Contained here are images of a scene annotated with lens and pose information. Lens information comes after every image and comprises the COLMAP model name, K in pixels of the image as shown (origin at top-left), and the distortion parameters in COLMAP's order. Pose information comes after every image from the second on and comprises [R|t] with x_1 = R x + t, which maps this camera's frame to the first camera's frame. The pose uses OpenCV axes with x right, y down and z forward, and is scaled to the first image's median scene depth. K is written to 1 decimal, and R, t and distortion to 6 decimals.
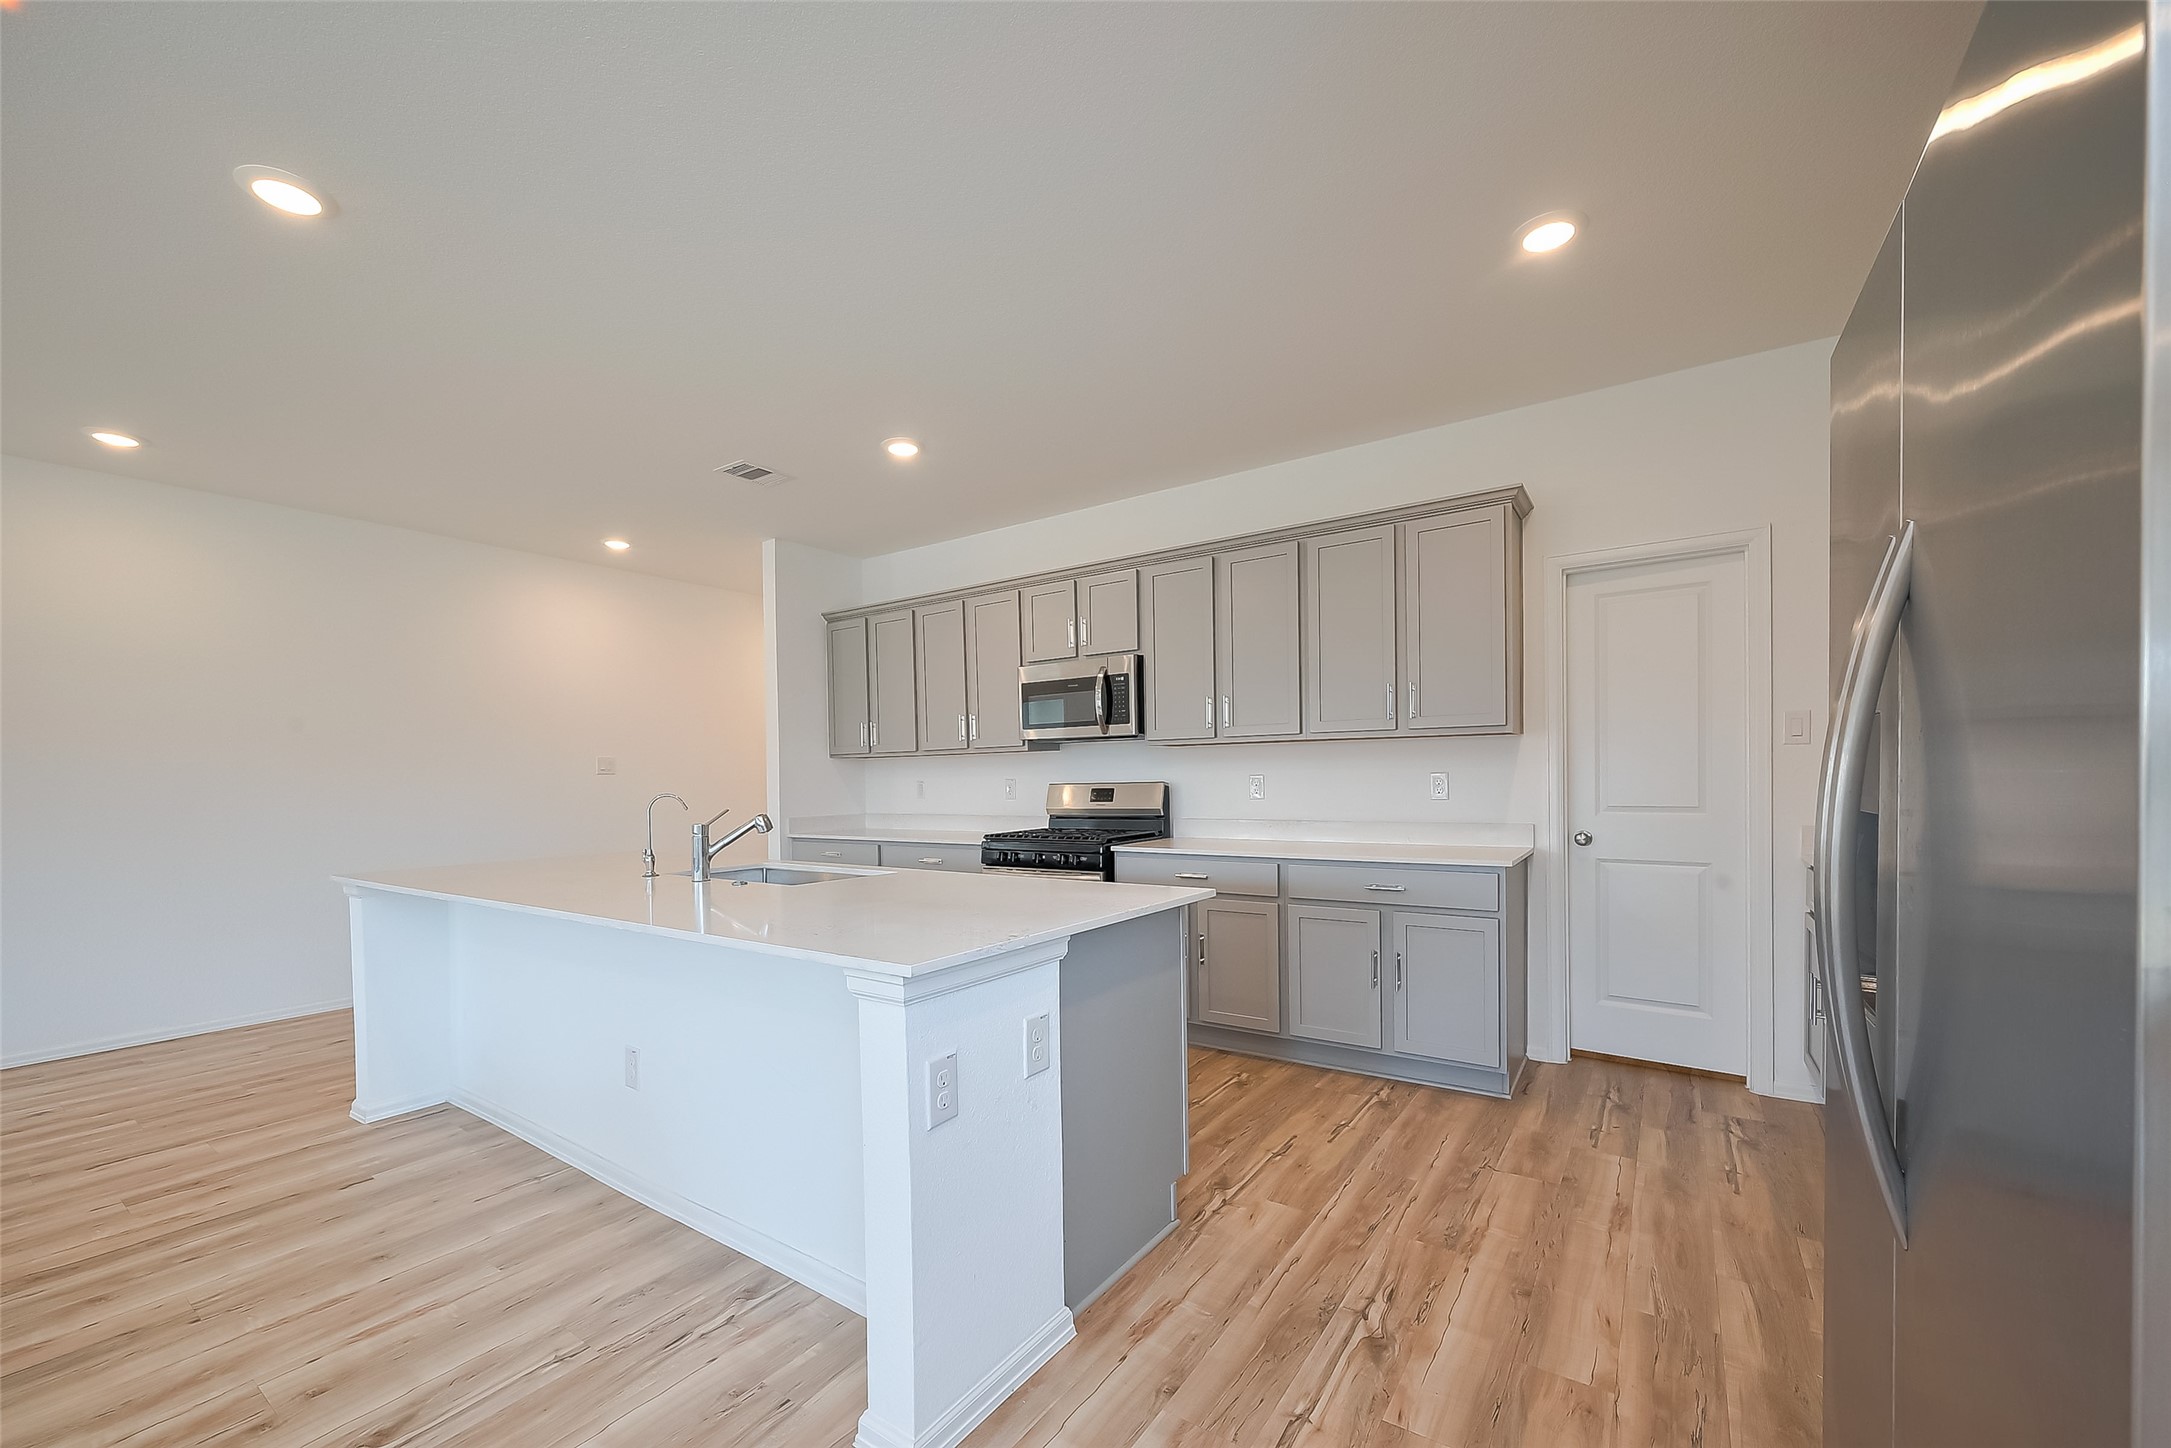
lens RADIAL K [[851.5, 0, 1096.2], [0, 851.5, 798.6], [0, 0, 1]] dist [-0.002008, -0.000038]
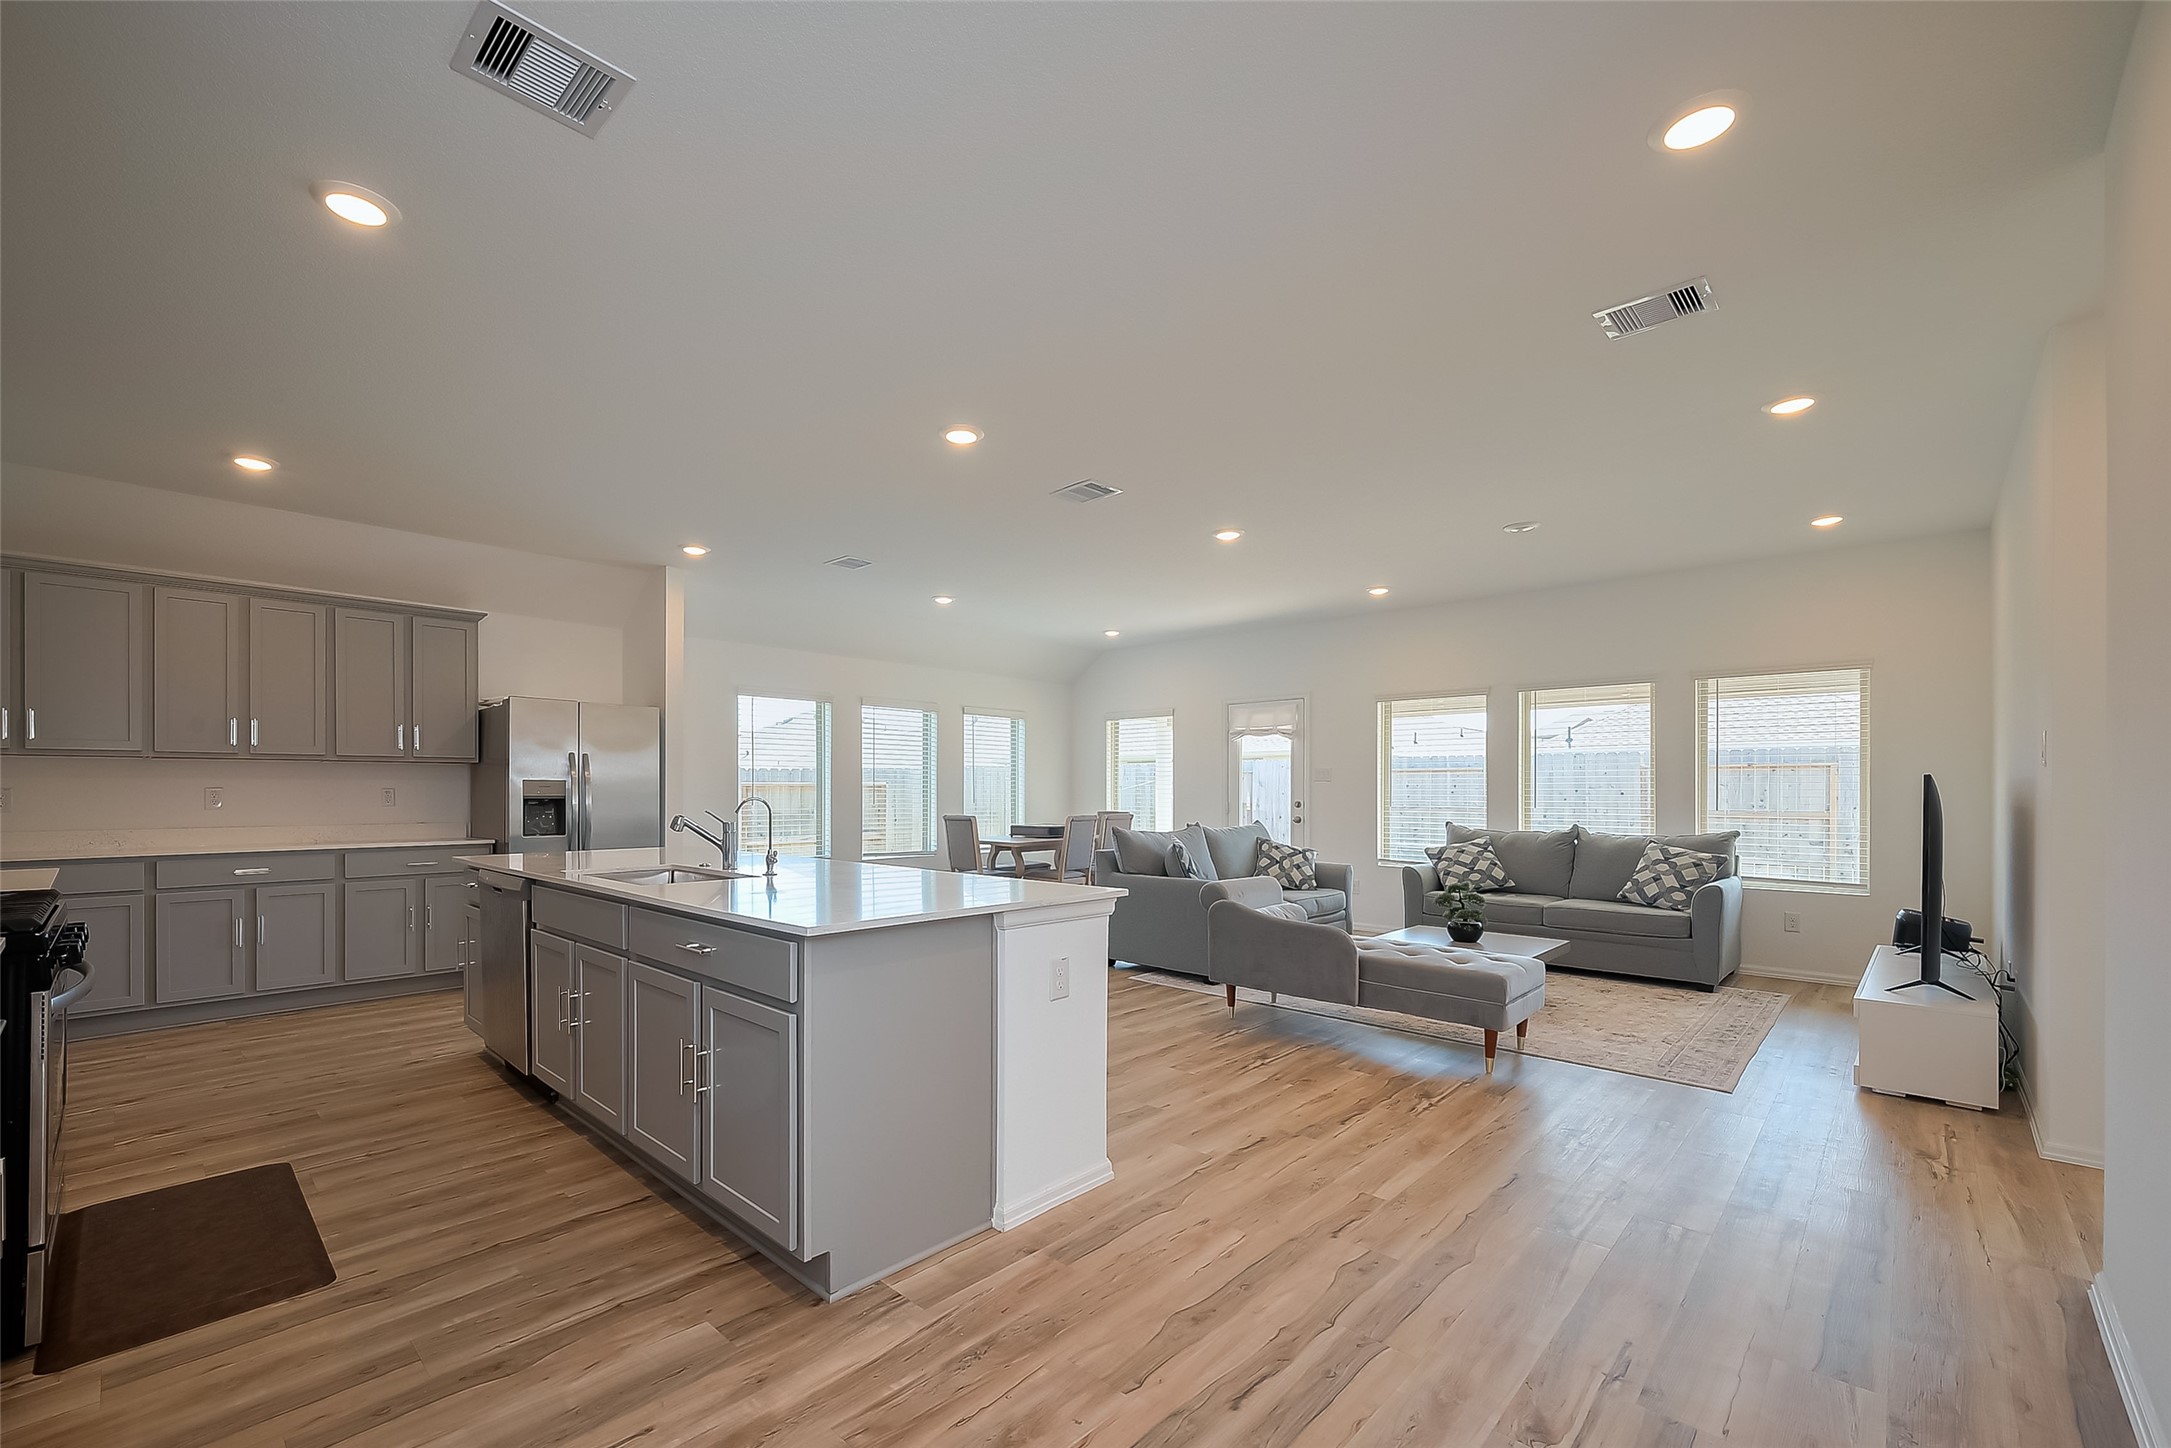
lens RADIAL K [[915.4, 0, 1015.2], [0, 915.4, 791.7], [0, 0, 1]] dist [-0.001580, -0.000246]
pose [[-0.983420, 0.015494, 0.180680, -0.843499], [0.019580, 0.999591, 0.020849, -0.023239], [-0.180283, 0.024041, -0.983321, 1.695451]]
